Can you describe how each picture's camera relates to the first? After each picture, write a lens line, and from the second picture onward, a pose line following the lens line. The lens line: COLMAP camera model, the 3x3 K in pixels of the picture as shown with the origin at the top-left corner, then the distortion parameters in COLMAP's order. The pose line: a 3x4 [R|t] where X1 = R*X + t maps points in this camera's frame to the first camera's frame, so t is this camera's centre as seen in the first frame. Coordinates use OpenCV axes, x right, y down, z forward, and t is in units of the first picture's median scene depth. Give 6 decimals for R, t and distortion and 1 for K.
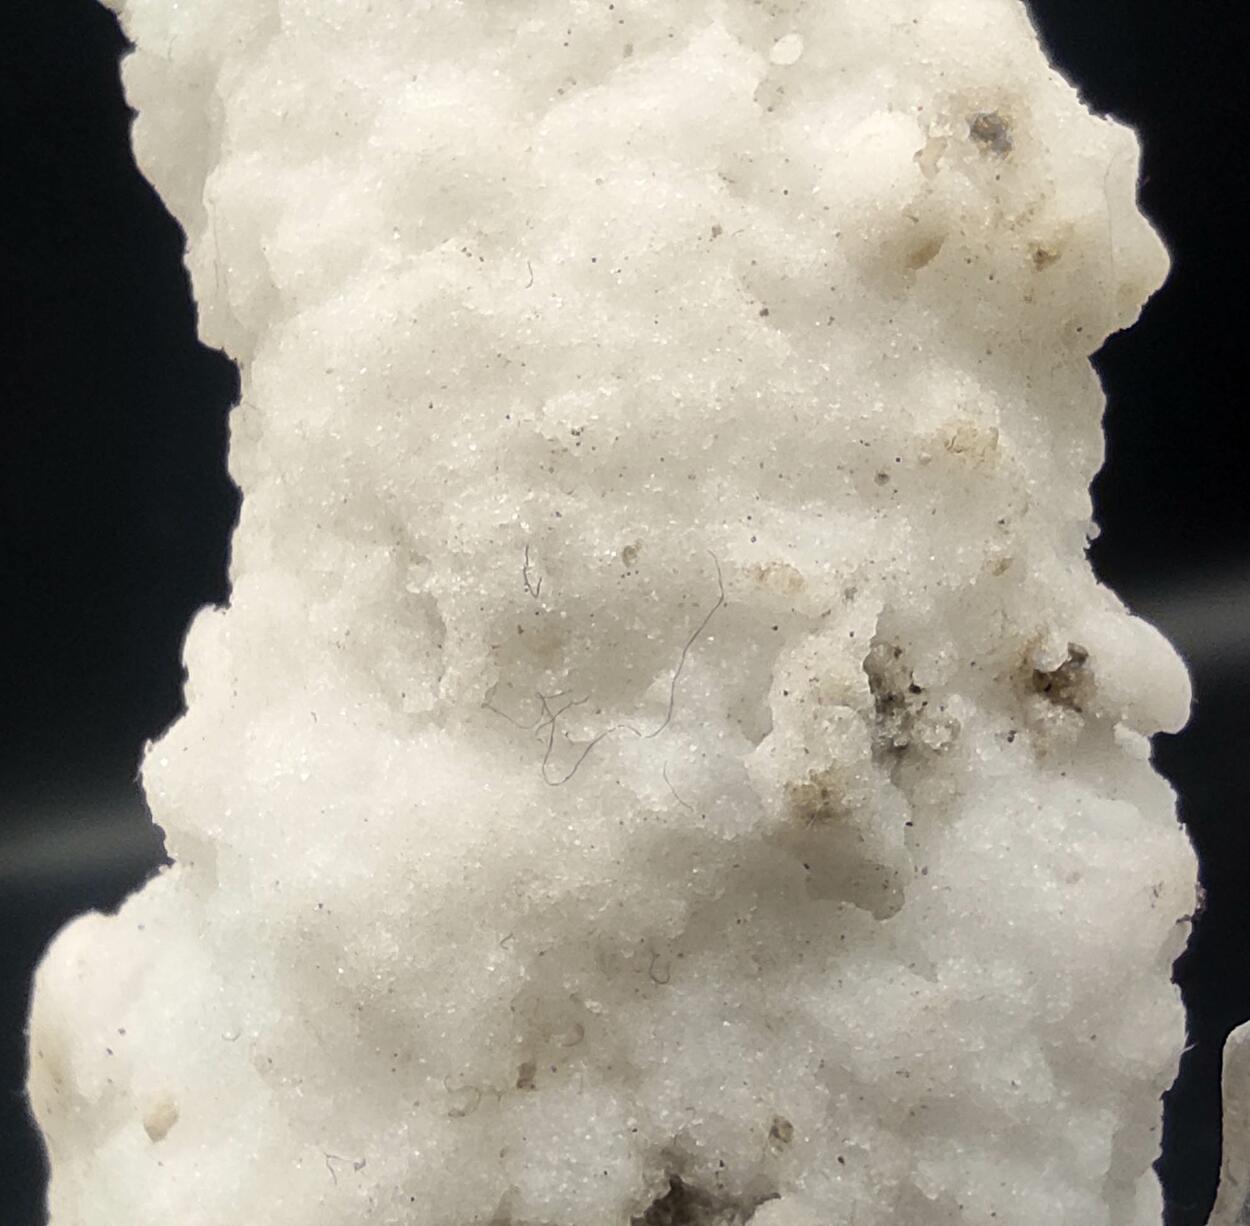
lens RADIAL K [[2123.6, 0, 625.0], [0, 2123.6, 613.0], [0, 0, 1]] dist [0.209460, -0.892139]
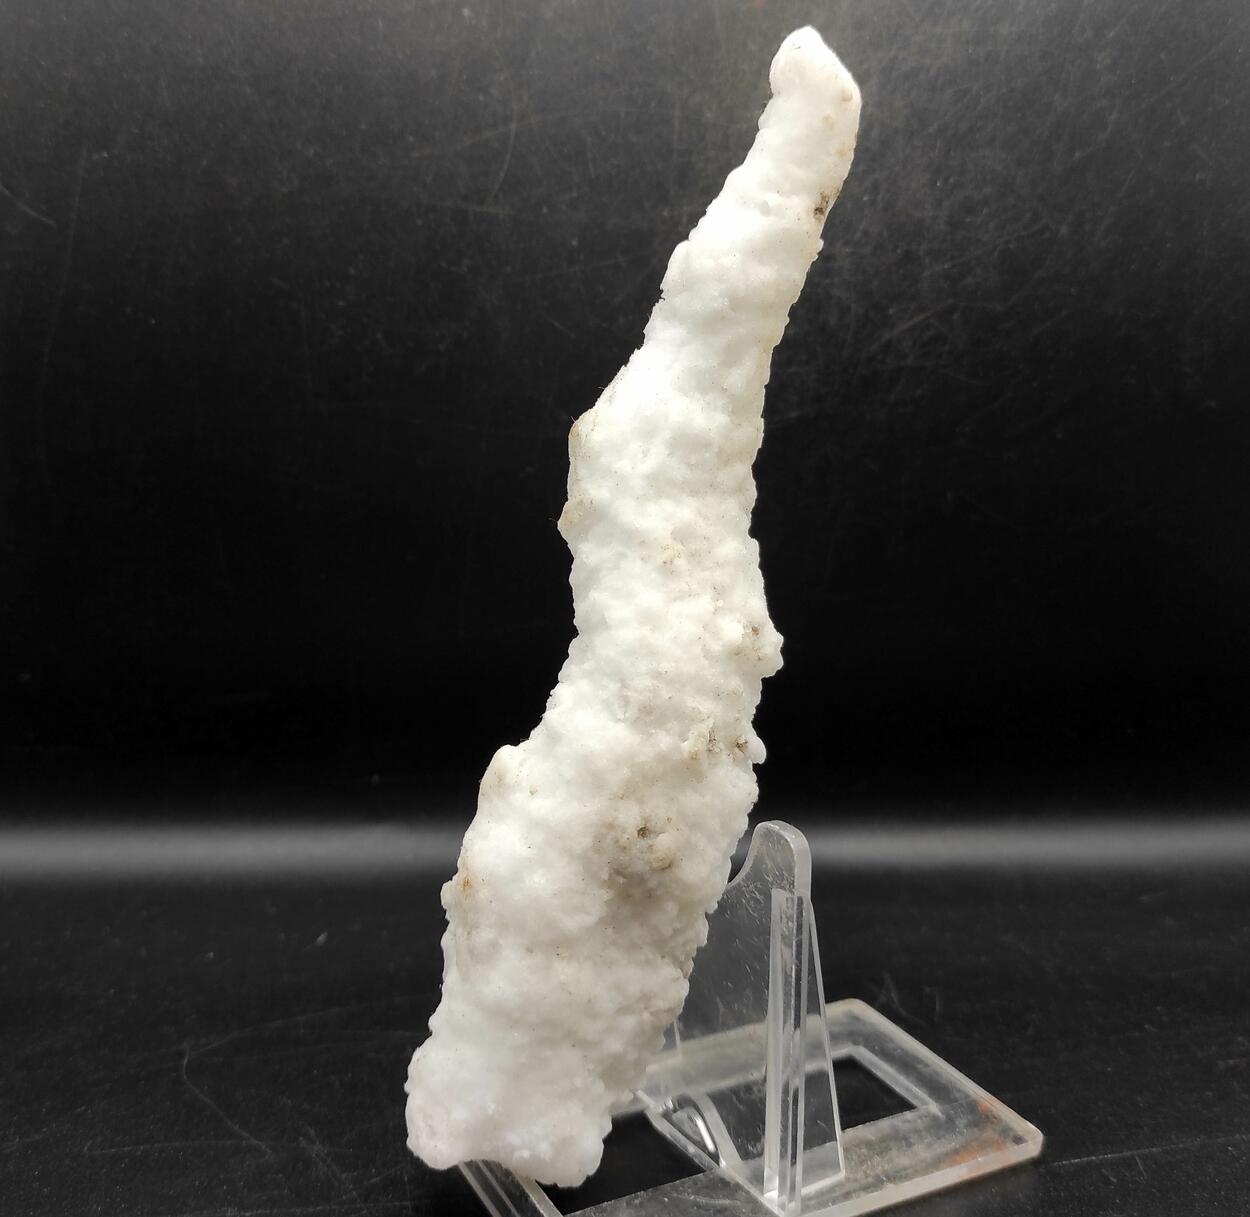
lens RADIAL K [[1437.2, 0, 625.0], [0, 1437.2, 608.5], [0, 0, 1]] dist [0.006819, 0.031543]
pose [[0.948758, 0.263848, 0.173905, -0.705067], [-0.249554, 0.963195, -0.099891, 0.126434], [-0.193861, 0.051374, 0.979683, -2.175450]]
